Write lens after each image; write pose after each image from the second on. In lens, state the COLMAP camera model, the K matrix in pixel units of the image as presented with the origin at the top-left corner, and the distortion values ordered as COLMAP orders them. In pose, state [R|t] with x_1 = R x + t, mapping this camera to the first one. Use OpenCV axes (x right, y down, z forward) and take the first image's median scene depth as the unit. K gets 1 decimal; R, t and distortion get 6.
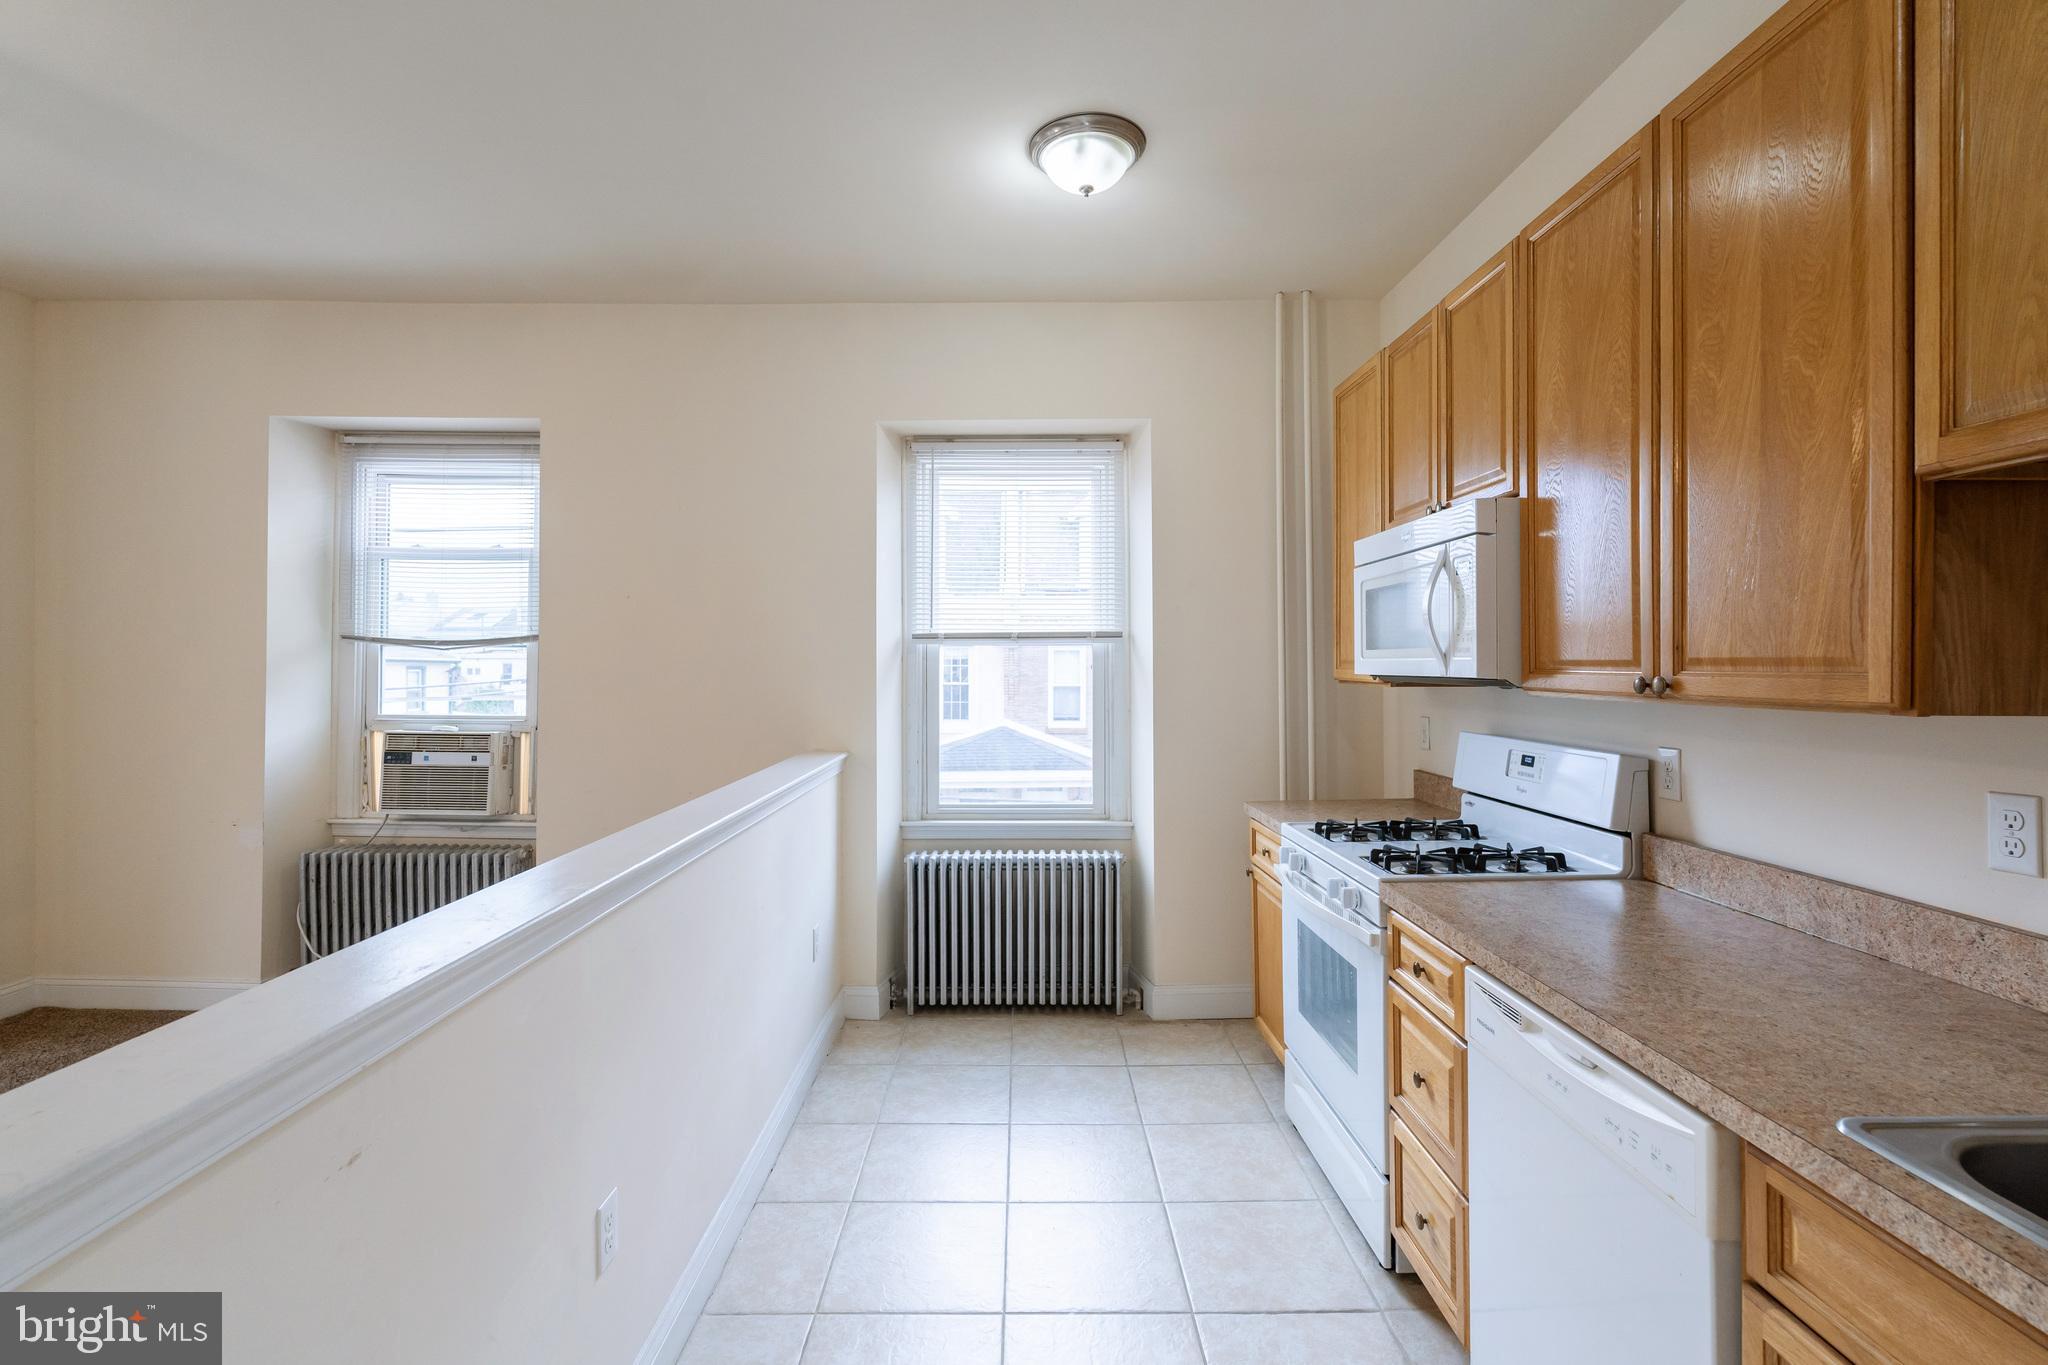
lens RADIAL K [[922.9, 0, 1018.8], [0, 922.9, 671.8], [0, 0, 1]] dist [0.000700, 0.000412]
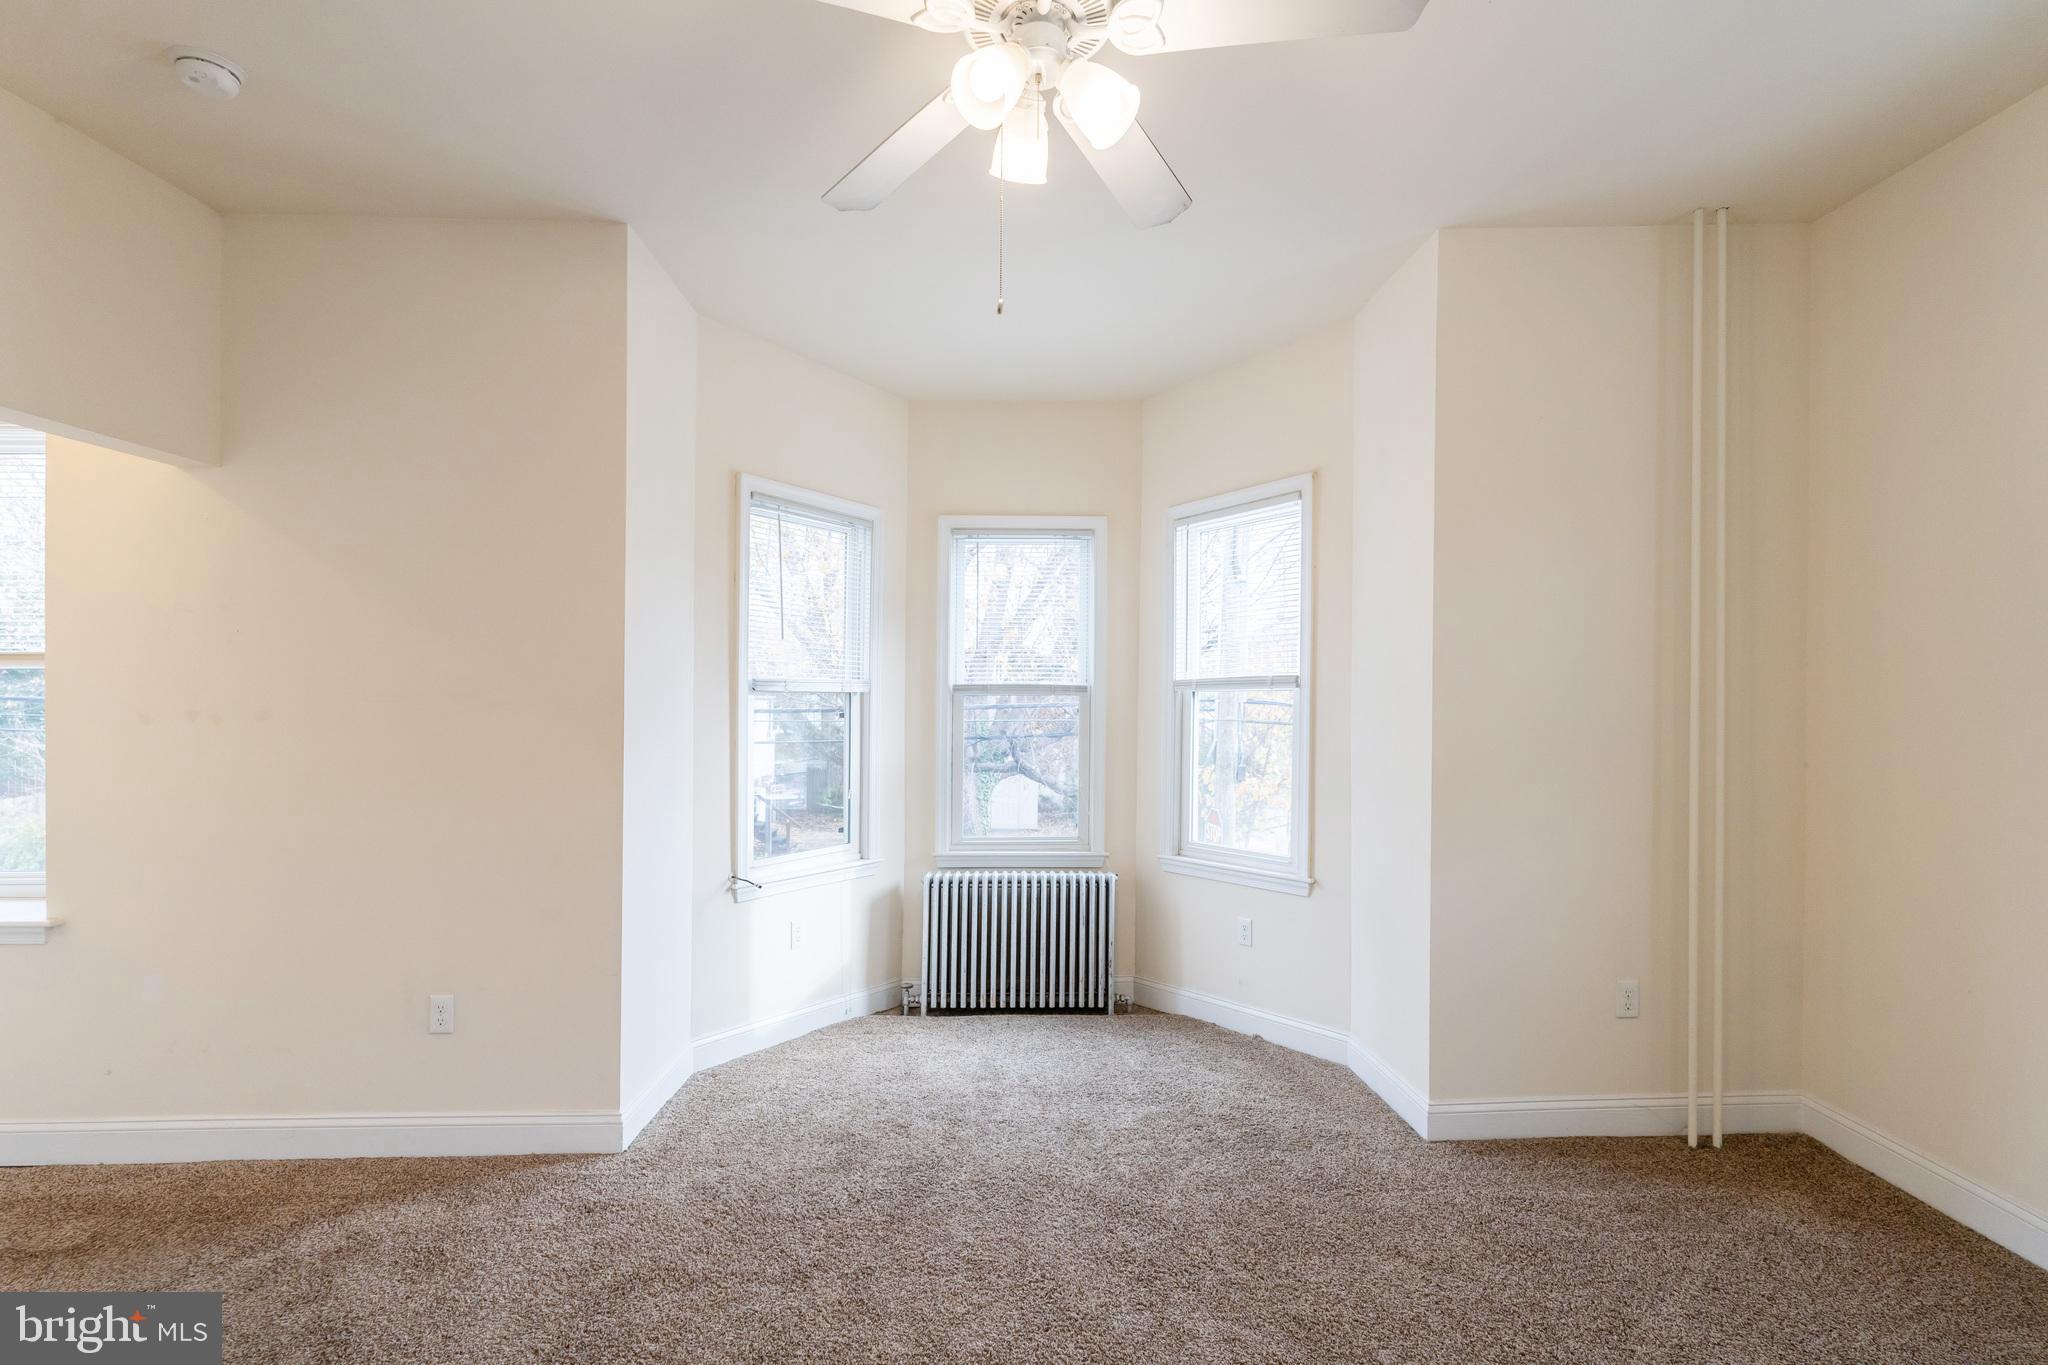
lens RADIAL K [[921.8, 0, 1022.3], [0, 921.8, 707.6], [0, 0, 1]] dist [-0.001997, -0.000041]
pose [[0.023640, 0.009672, -0.999674, -0.285549], [-0.001007, 0.999953, 0.009650, -0.002252], [0.999720, 0.000779, 0.023649, 0.302756]]
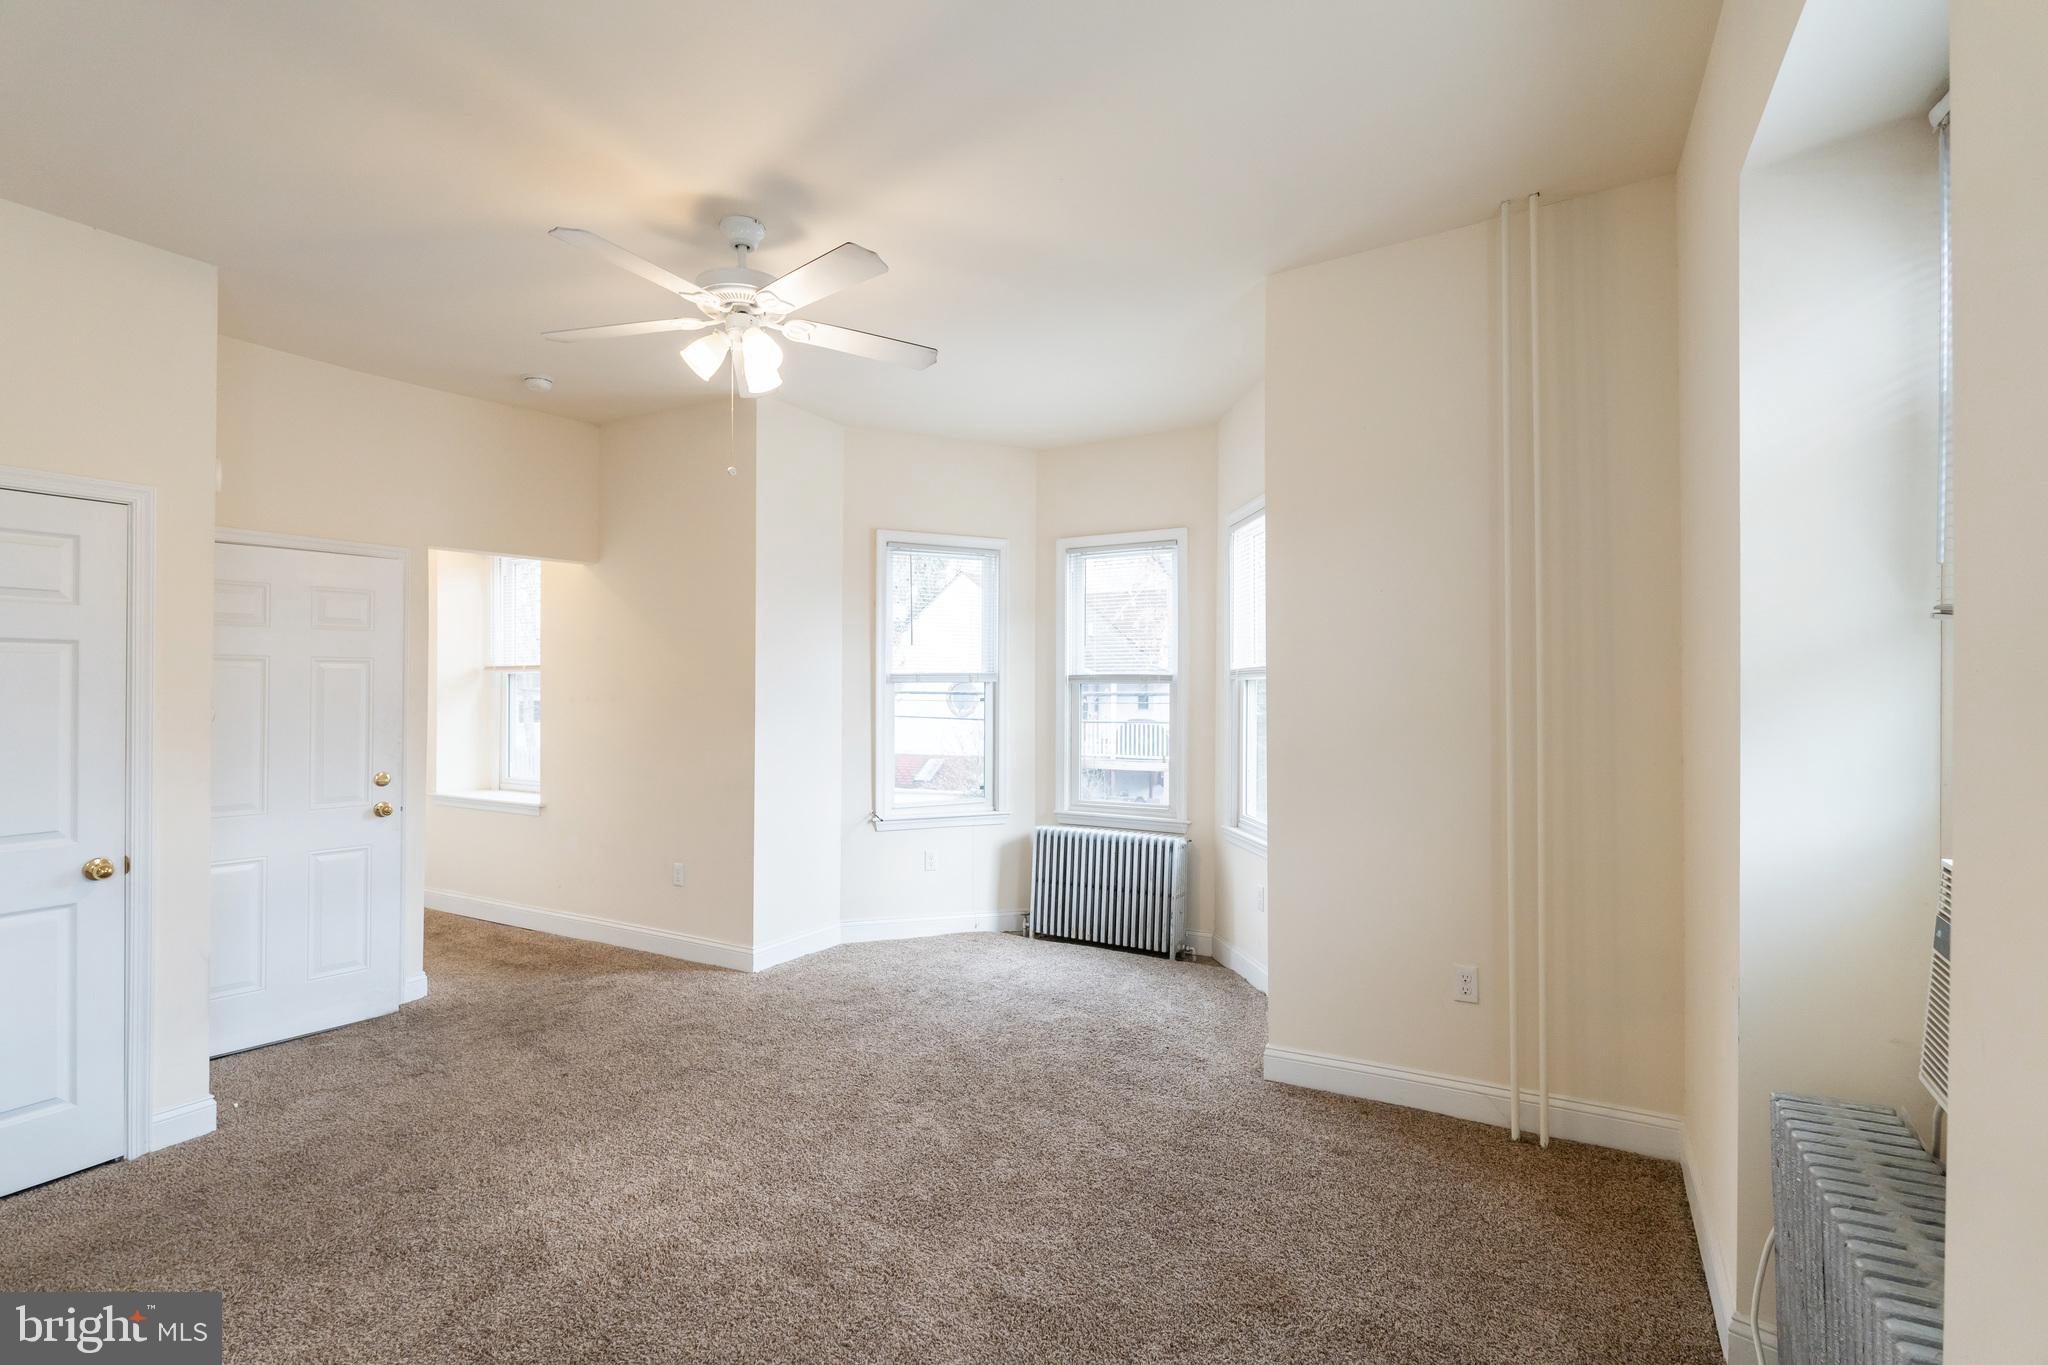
lens RADIAL K [[917.4, 0, 1024.0], [0, 917.4, 682.5], [0, 0, 1]] dist [0.002452, 0.000553]
pose [[-0.497992, 0.002758, -0.867177, -0.184964], [0.004808, 0.999988, 0.000419, -0.009224], [0.867168, -0.003961, -0.498000, 0.864615]]
